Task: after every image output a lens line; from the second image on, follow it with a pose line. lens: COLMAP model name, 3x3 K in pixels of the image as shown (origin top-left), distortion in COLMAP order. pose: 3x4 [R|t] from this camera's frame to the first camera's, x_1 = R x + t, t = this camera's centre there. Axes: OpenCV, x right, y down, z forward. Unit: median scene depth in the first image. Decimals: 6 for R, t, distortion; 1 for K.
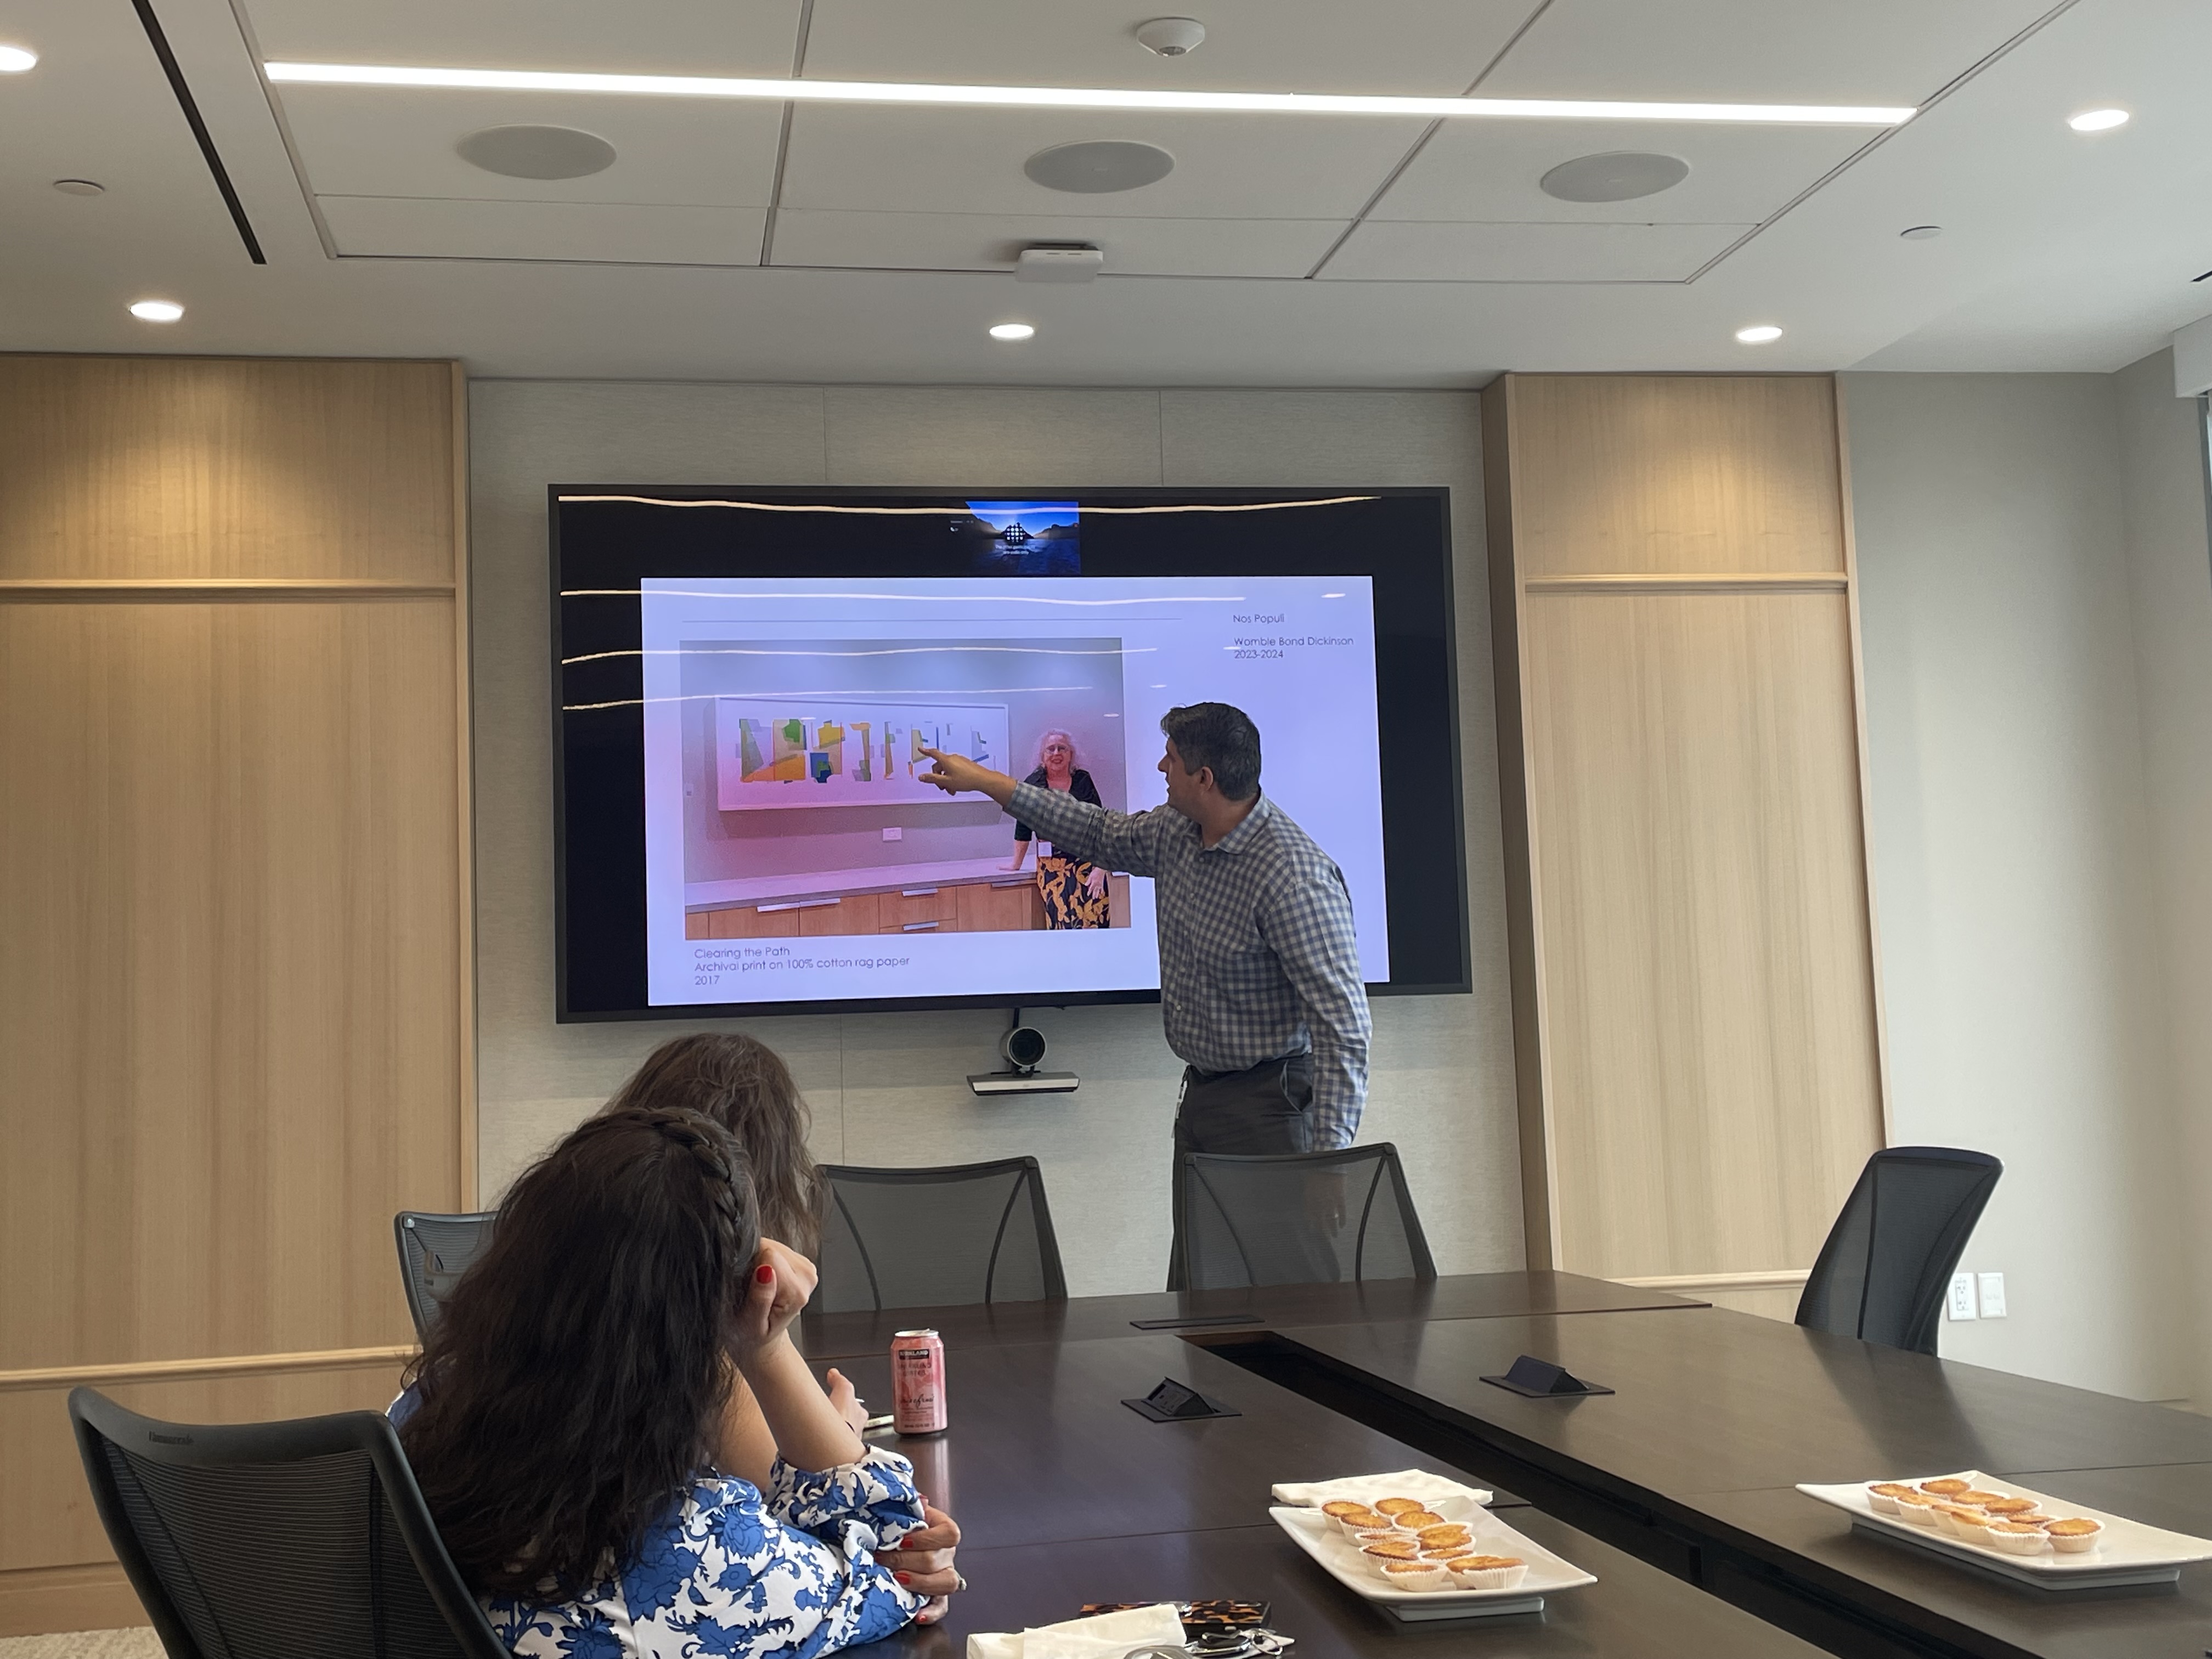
lens RADIAL K [[2607.8, 0, 1125.0], [0, 2607.8, 815.4], [0, 0, 1]] dist [0.051356, 0.000000]
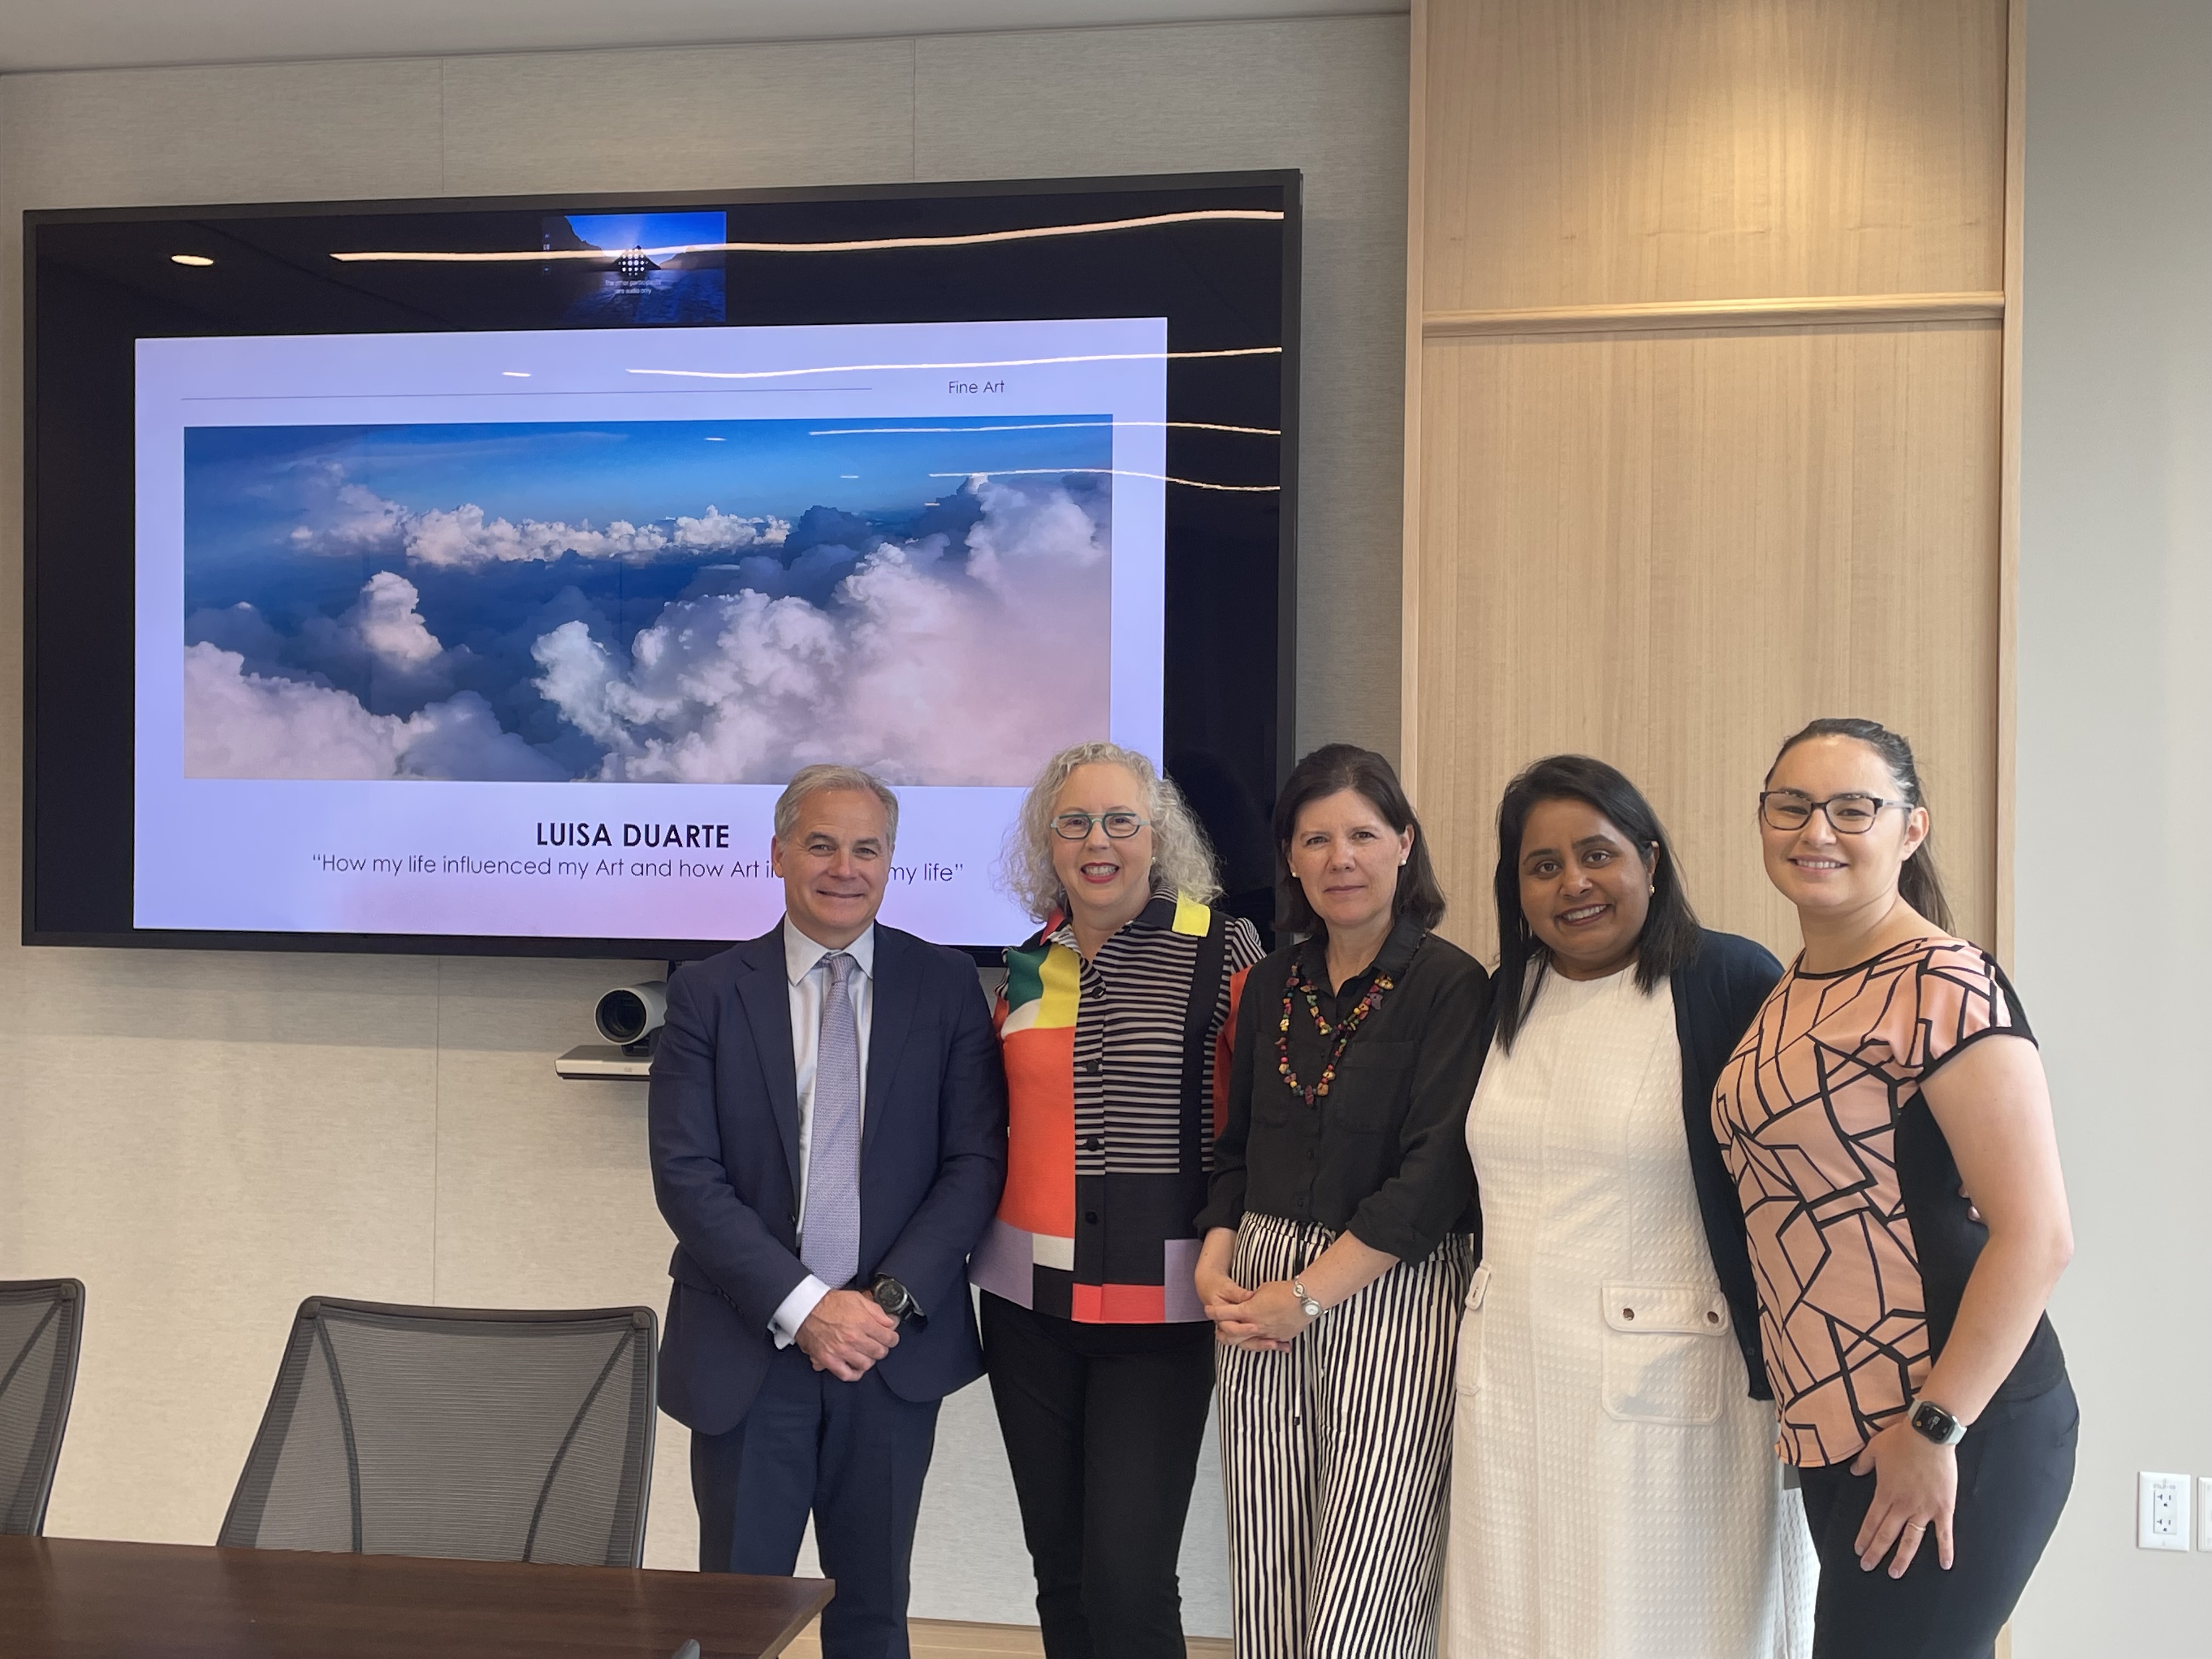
lens RADIAL K [[2450.0, 0, 1092.0], [0, 2450.0, 826.0], [0, 0, 1]] dist [0.047886, 0.000000]
pose [[0.935540, 0.049484, -0.349736, 0.299664], [-0.015339, 0.994896, 0.099737, -0.028042], [0.352886, -0.087944, 0.931524, 0.434502]]
